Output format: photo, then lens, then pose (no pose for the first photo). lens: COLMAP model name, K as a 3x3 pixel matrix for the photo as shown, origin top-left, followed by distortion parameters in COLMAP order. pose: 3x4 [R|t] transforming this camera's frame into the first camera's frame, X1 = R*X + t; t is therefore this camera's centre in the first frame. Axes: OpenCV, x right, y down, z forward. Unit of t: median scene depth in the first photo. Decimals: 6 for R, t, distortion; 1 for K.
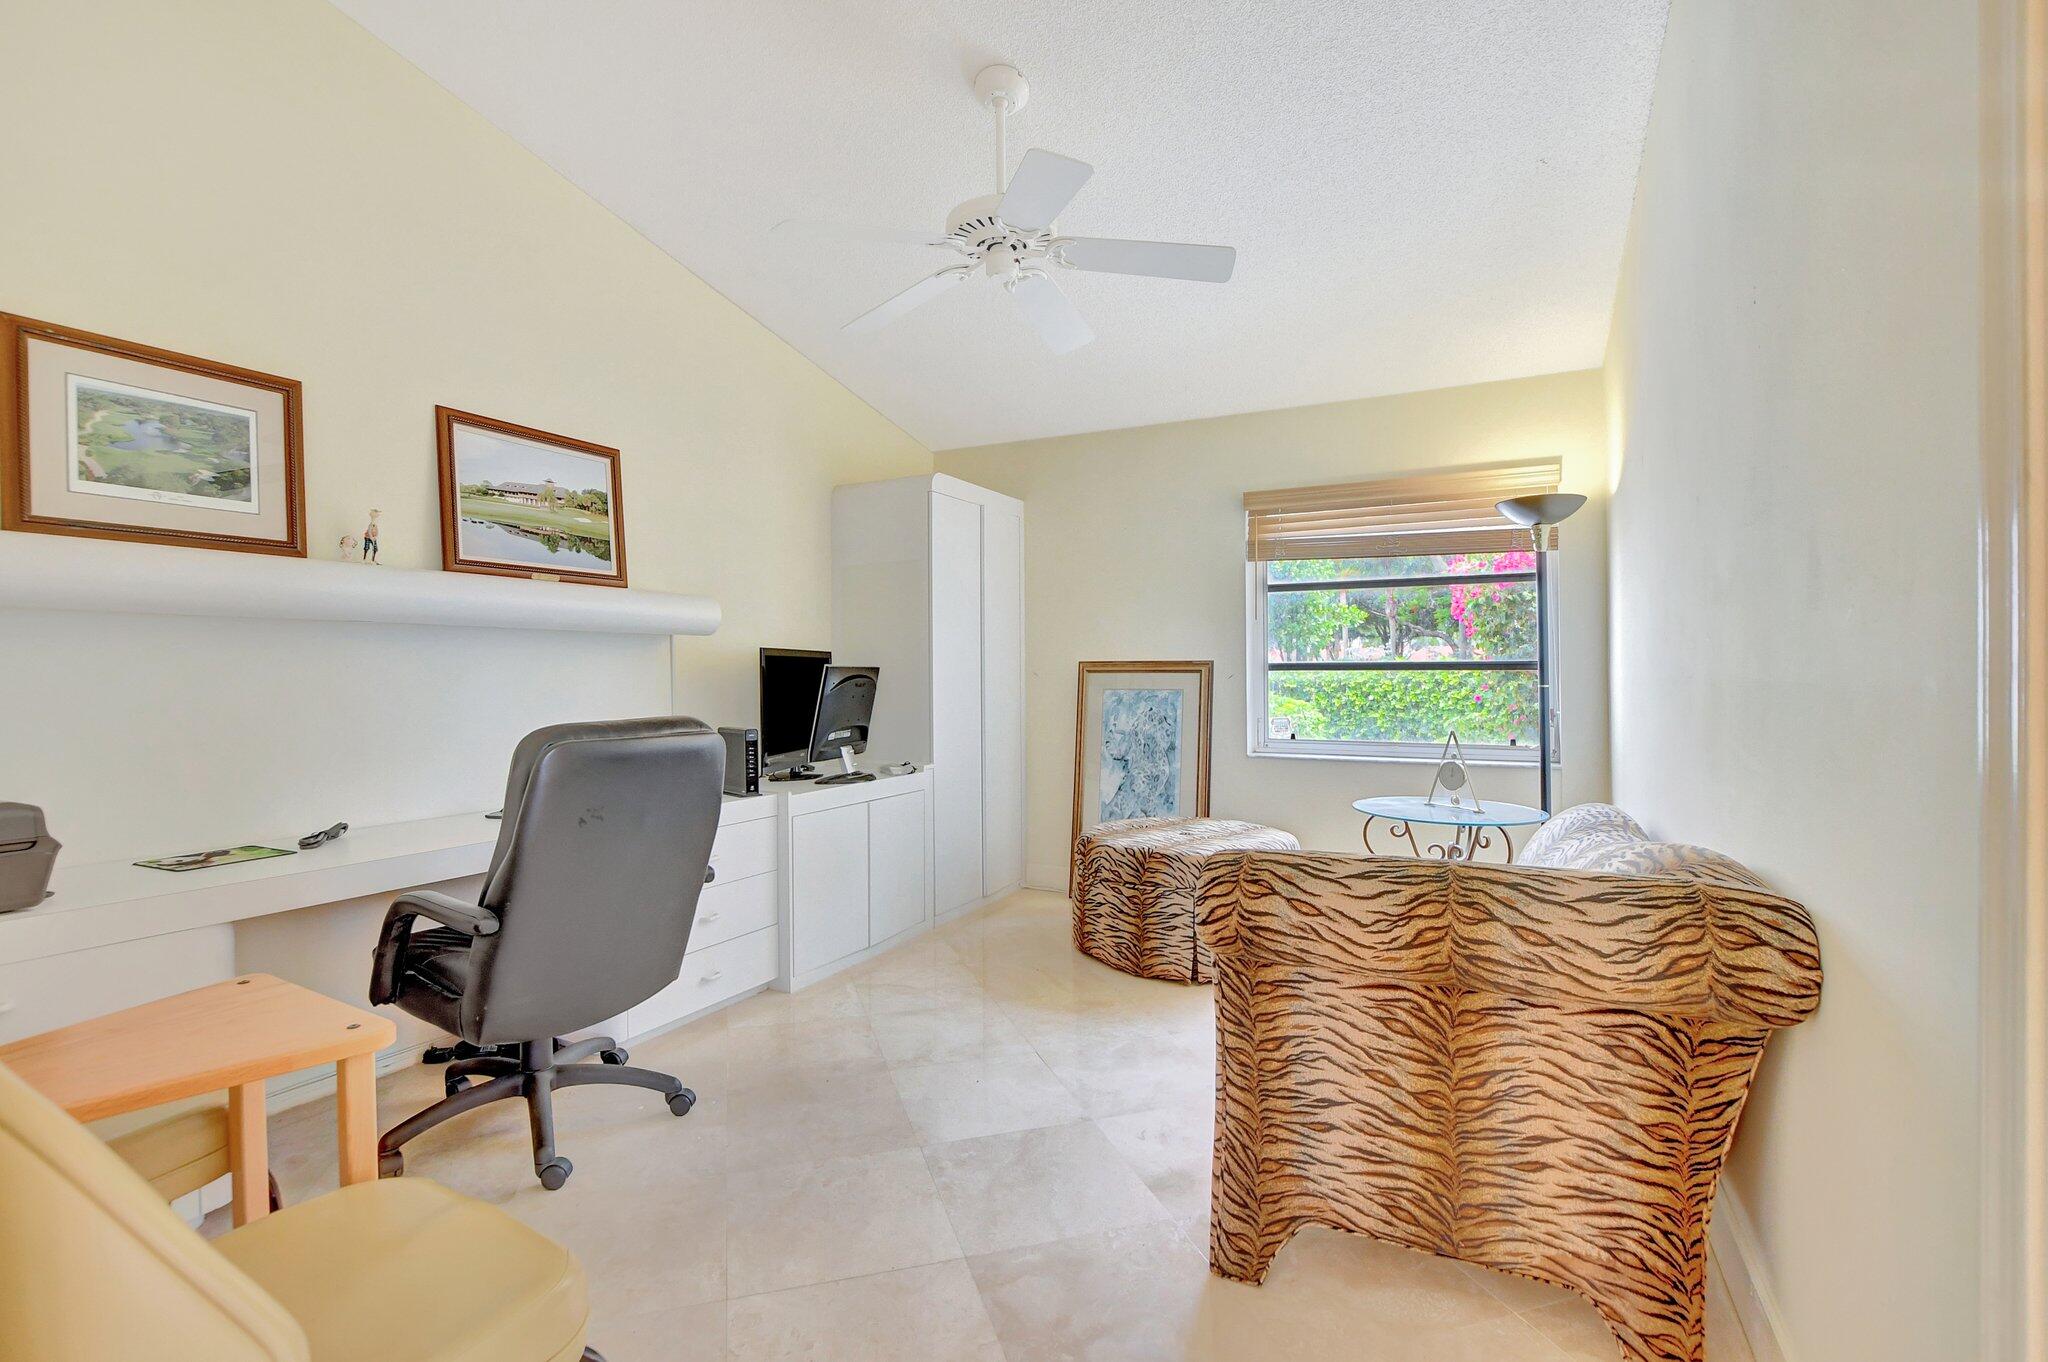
lens RADIAL K [[862.3, 0, 1023.0], [0, 862.3, 676.2], [0, 0, 1]] dist [0.000013, -0.000003]
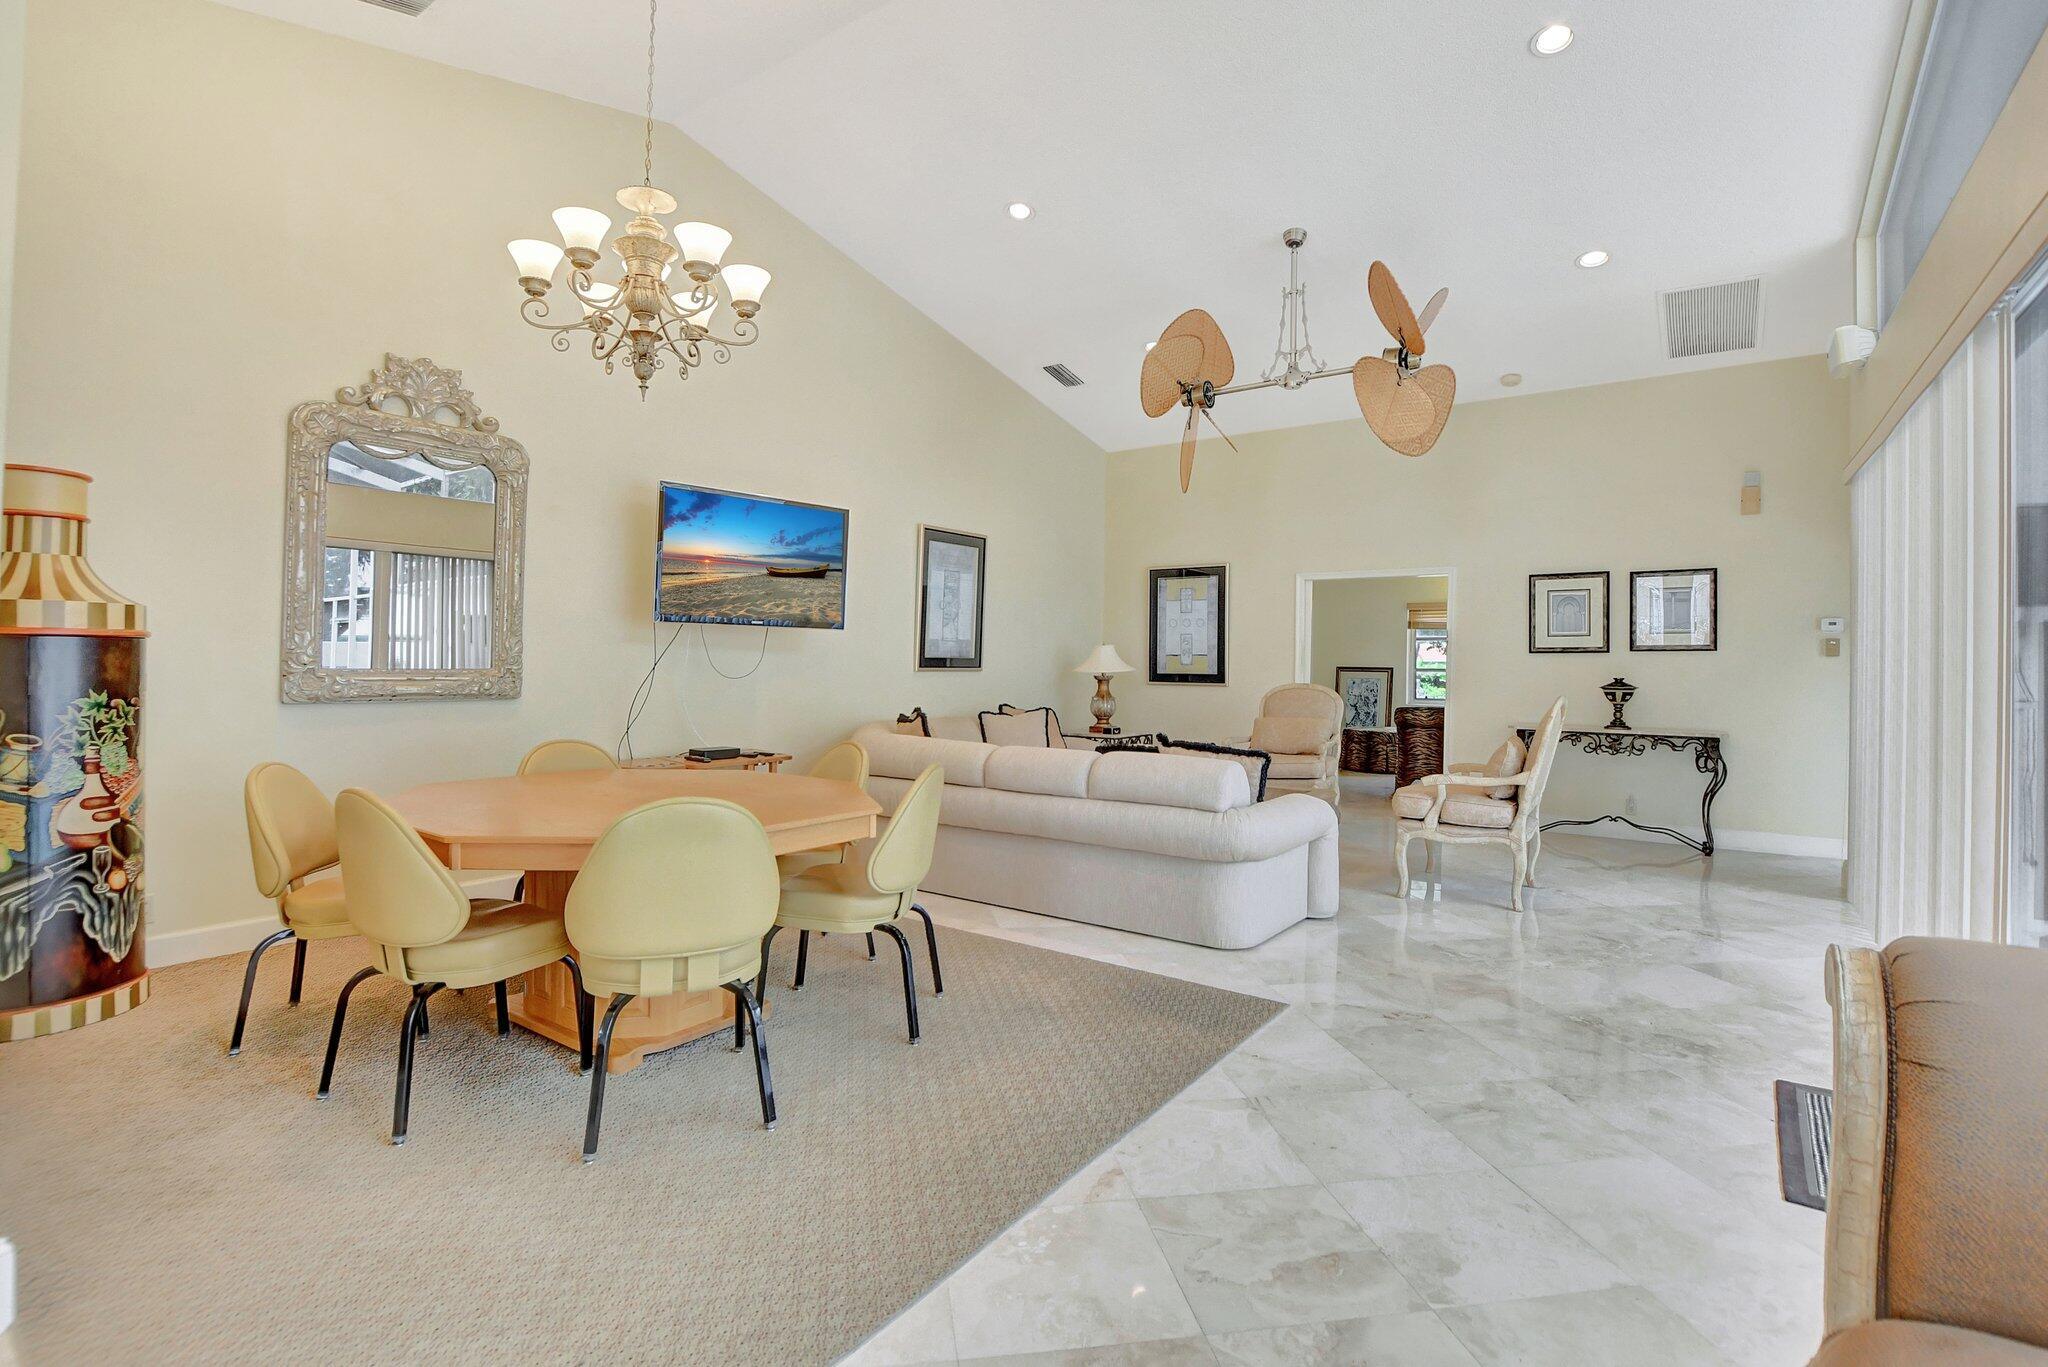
lens RADIAL K [[972.6, 0, 1043.5], [0, 972.6, 662.3], [0, 0, 1]] dist [-0.030249, -0.000548]
pose [[0.992945, 0.017709, -0.117244, -0.465877], [-0.019043, 0.999766, -0.010263, 0.017097], [0.117035, 0.012423, 0.993050, -1.939528]]
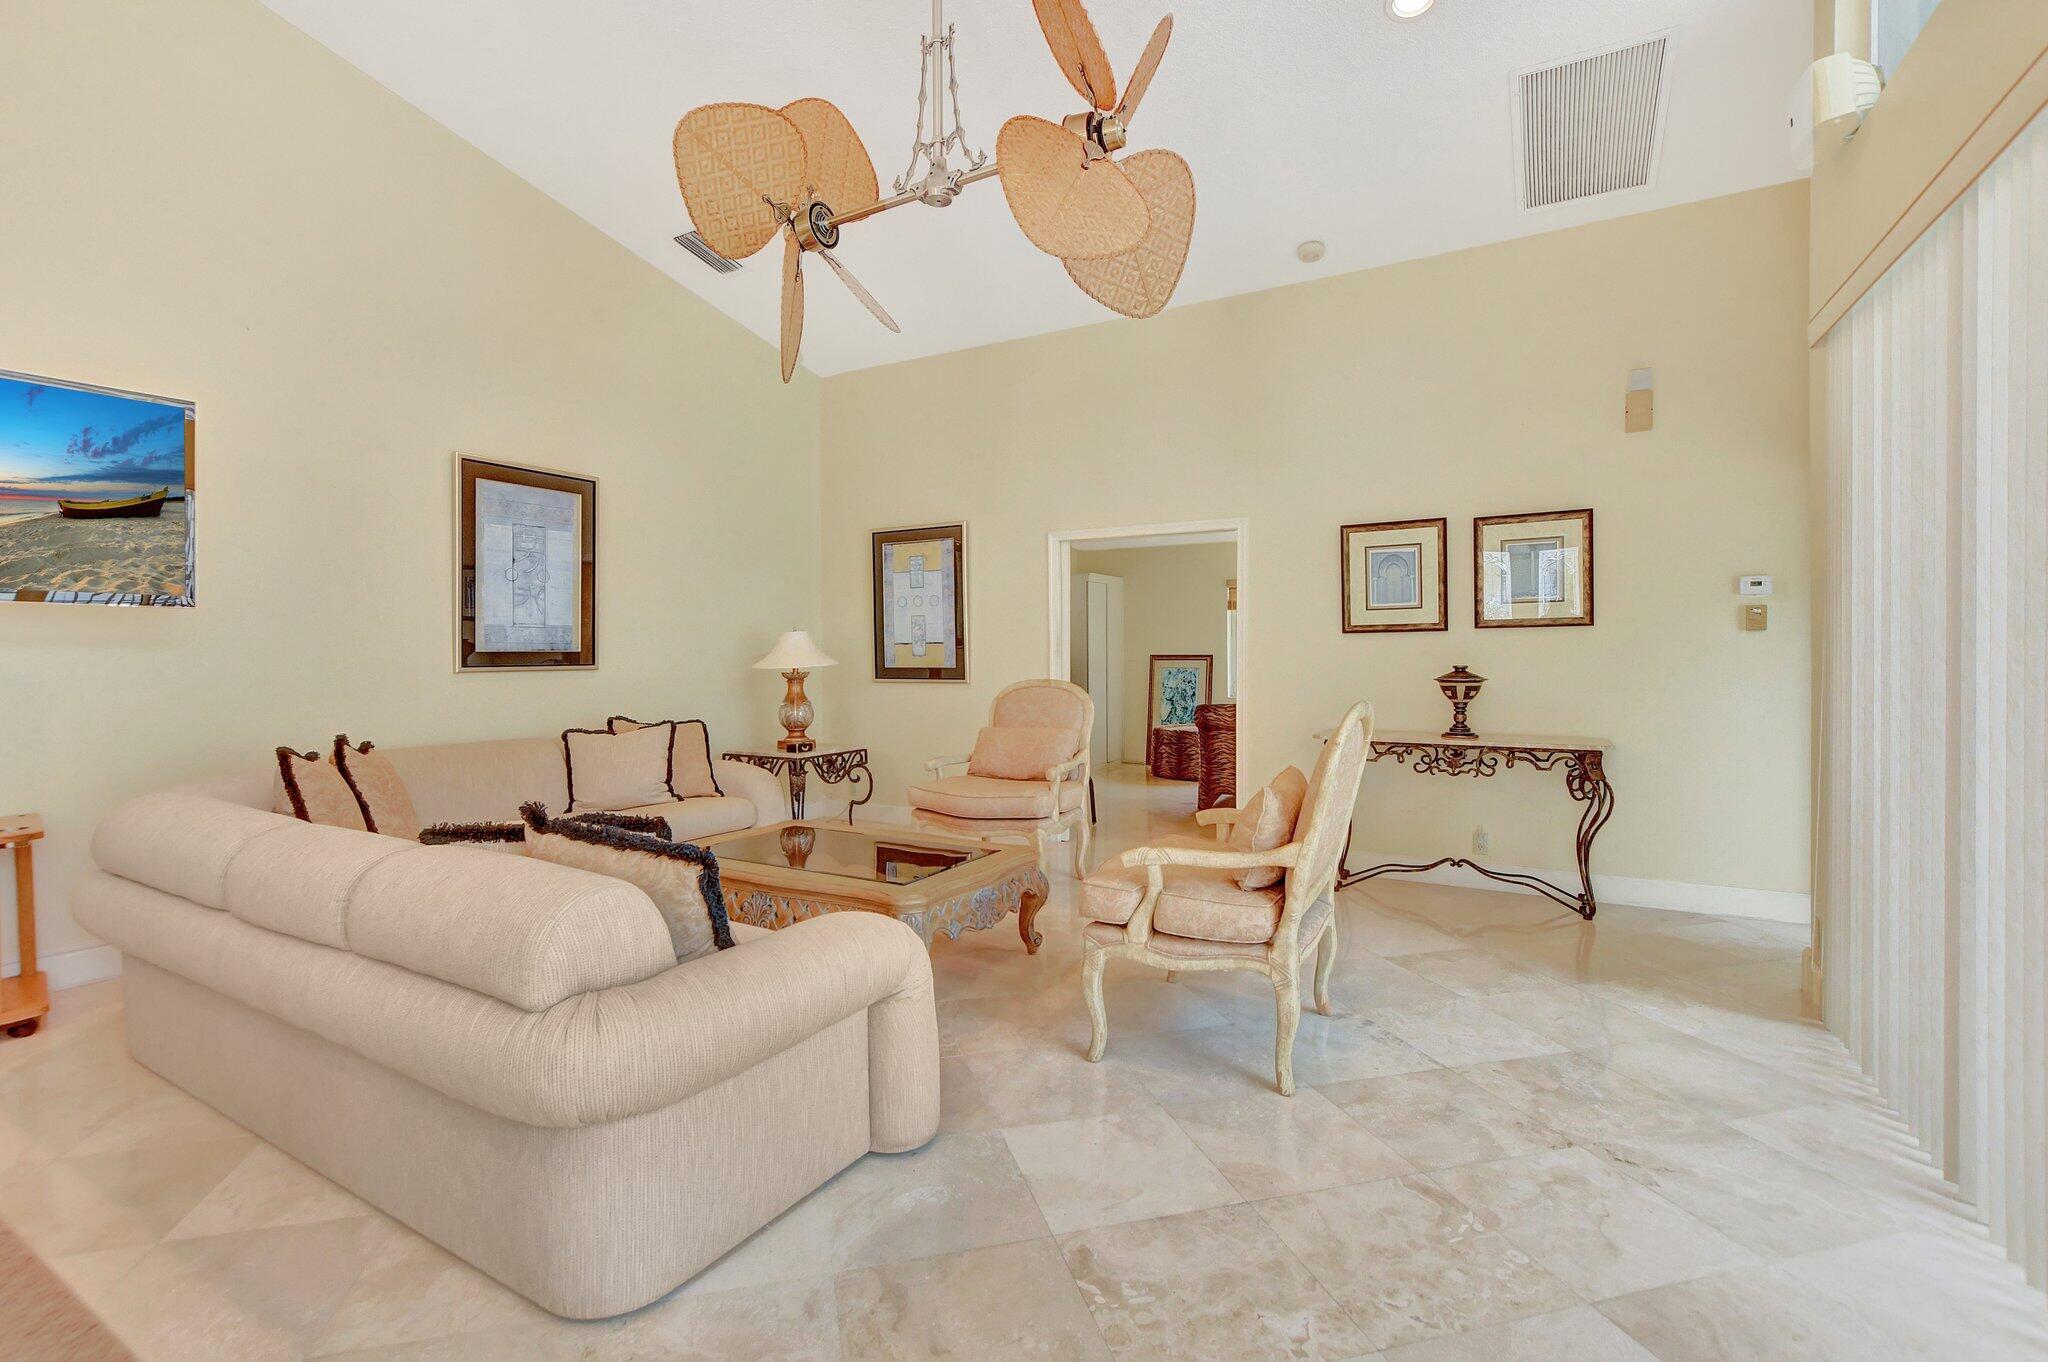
lens RADIAL K [[927.7, 0, 1028.8], [0, 927.7, 657.4], [0, 0, 1]] dist [-0.010611, 0.000352]
pose [[0.999788, 0.002342, -0.020447, -0.197034], [-0.002484, 0.999973, -0.006916, 0.007448], [0.020430, 0.006966, 0.999767, -1.356354]]
